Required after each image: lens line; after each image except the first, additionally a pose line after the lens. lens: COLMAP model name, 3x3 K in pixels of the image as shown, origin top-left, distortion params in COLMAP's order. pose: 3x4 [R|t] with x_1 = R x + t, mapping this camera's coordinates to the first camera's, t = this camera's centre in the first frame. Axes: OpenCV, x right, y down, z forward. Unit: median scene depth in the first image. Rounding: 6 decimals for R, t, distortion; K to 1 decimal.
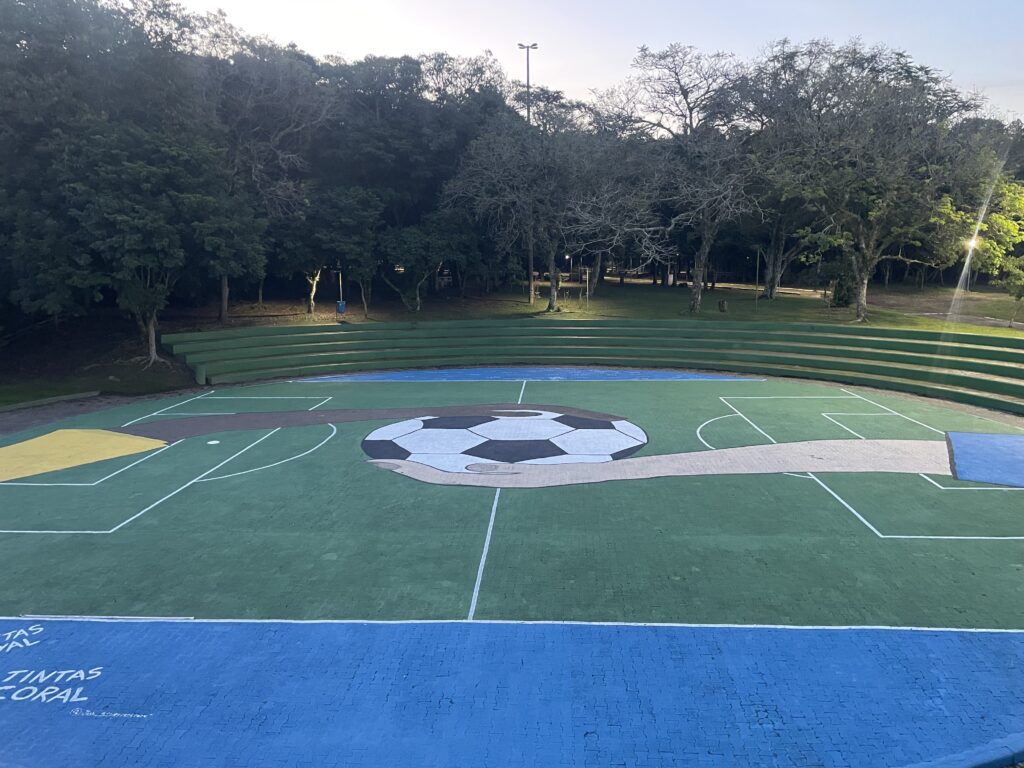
lens RADIAL K [[768.1, 0, 512.0], [0, 768.1, 384.0], [0, 0, 1]] dist [0.088231, -0.131797]
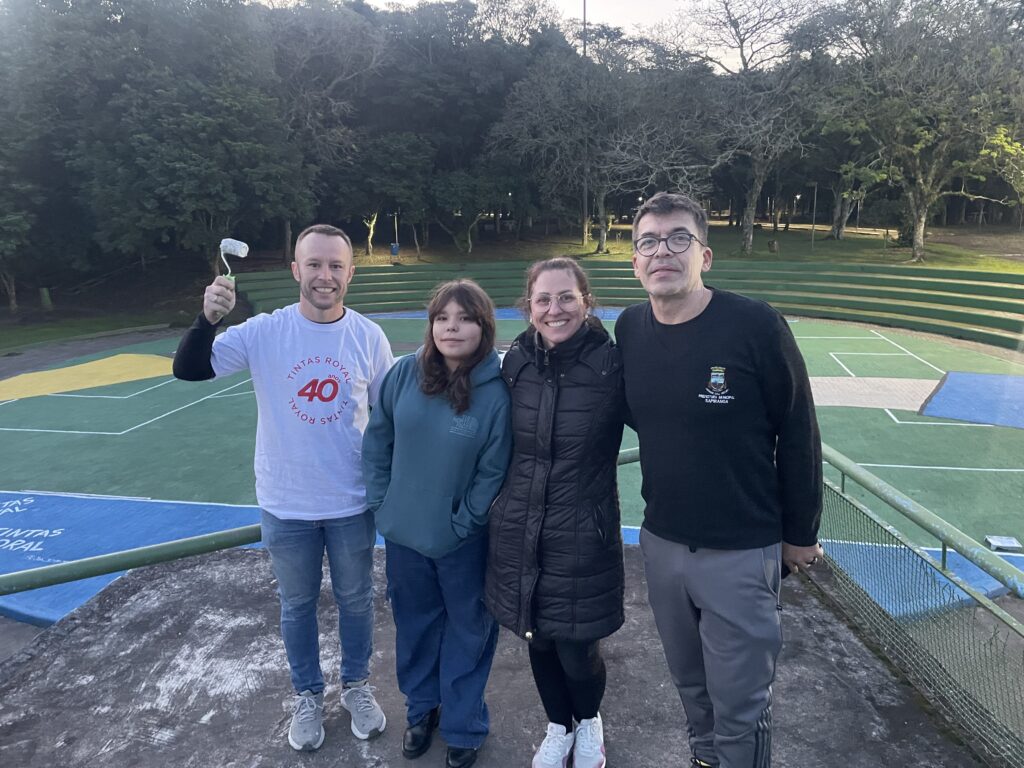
lens RADIAL K [[768.1, 0, 512.0], [0, 768.1, 384.0], [0, 0, 1]] dist [0.088231, -0.131797]
pose [[0.988368, 0.023441, -0.150263, 0.114934], [-0.013489, 0.997668, 0.066910, 0.013359], [0.151481, -0.064105, 0.986379, -0.031751]]
